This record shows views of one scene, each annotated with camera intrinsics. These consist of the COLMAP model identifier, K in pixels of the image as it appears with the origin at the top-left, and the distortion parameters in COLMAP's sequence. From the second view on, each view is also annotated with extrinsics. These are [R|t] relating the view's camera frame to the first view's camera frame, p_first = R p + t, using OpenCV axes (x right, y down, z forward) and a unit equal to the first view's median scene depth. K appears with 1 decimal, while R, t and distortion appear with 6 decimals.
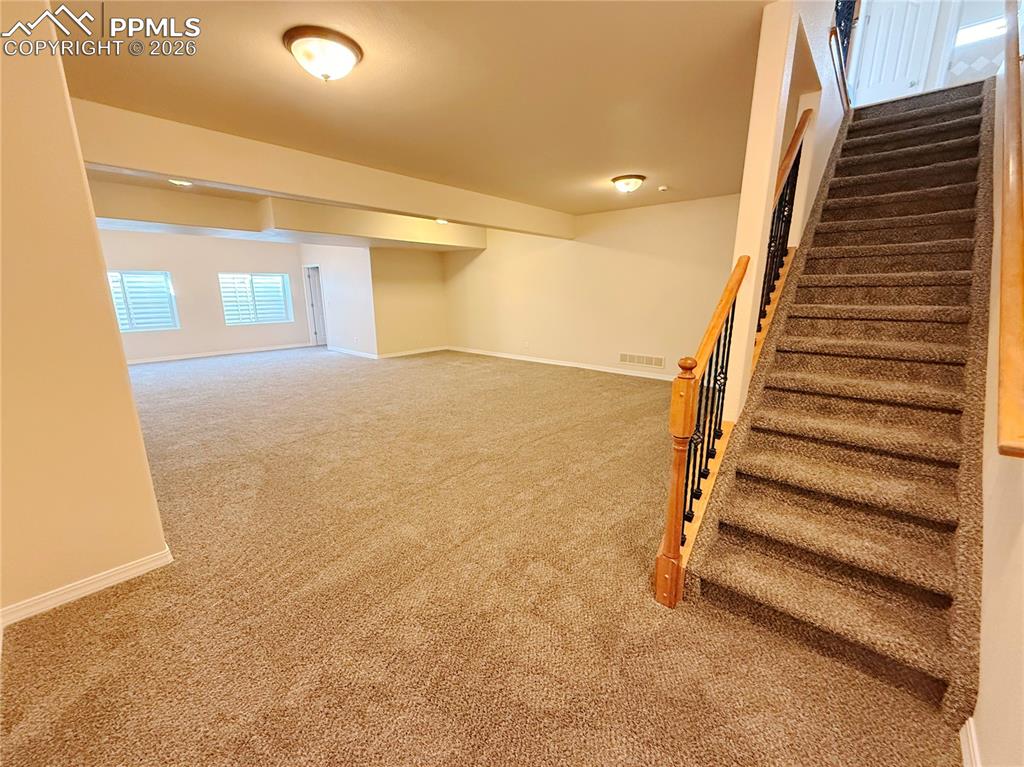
lens RADIAL K [[408.9, 0, 508.5], [0, 408.9, 383.3], [0, 0, 1]] dist [-0.000271, -0.000336]
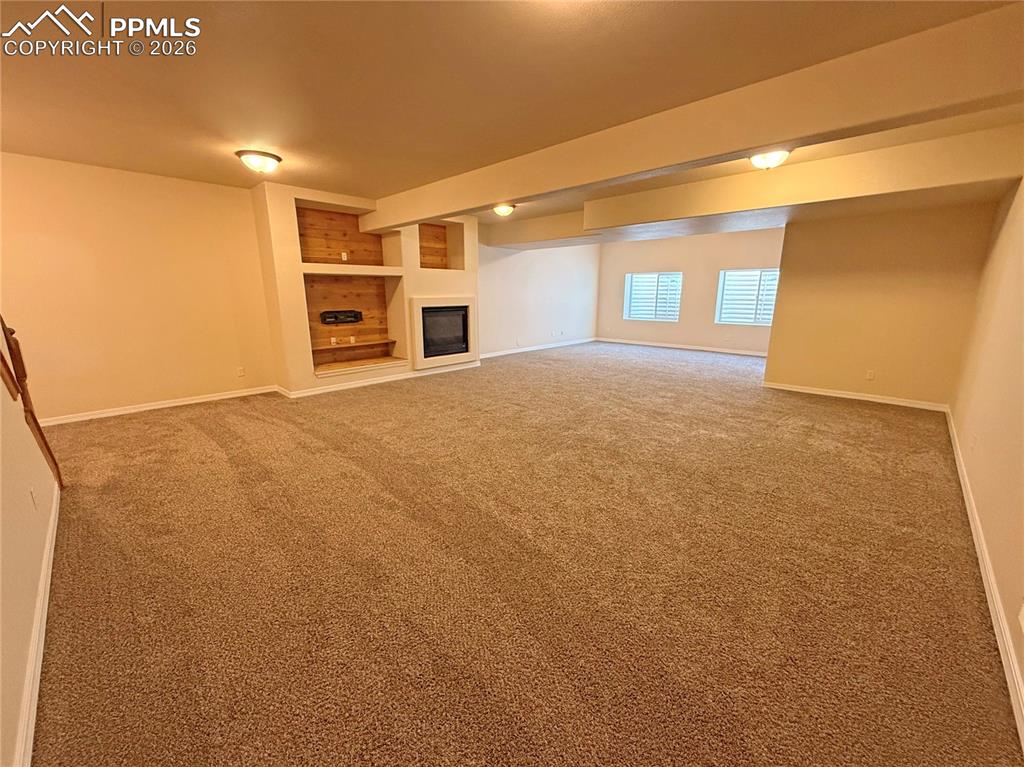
lens RADIAL K [[408.9, 0, 508.5], [0, 408.9, 383.3], [0, 0, 1]] dist [-0.000271, -0.000336]
pose [[-0.051321, 0.223444, -0.973365, 0.481359], [-0.223241, 0.947420, 0.229258, -0.162193], [0.973411, 0.229061, 0.001259, 0.736928]]
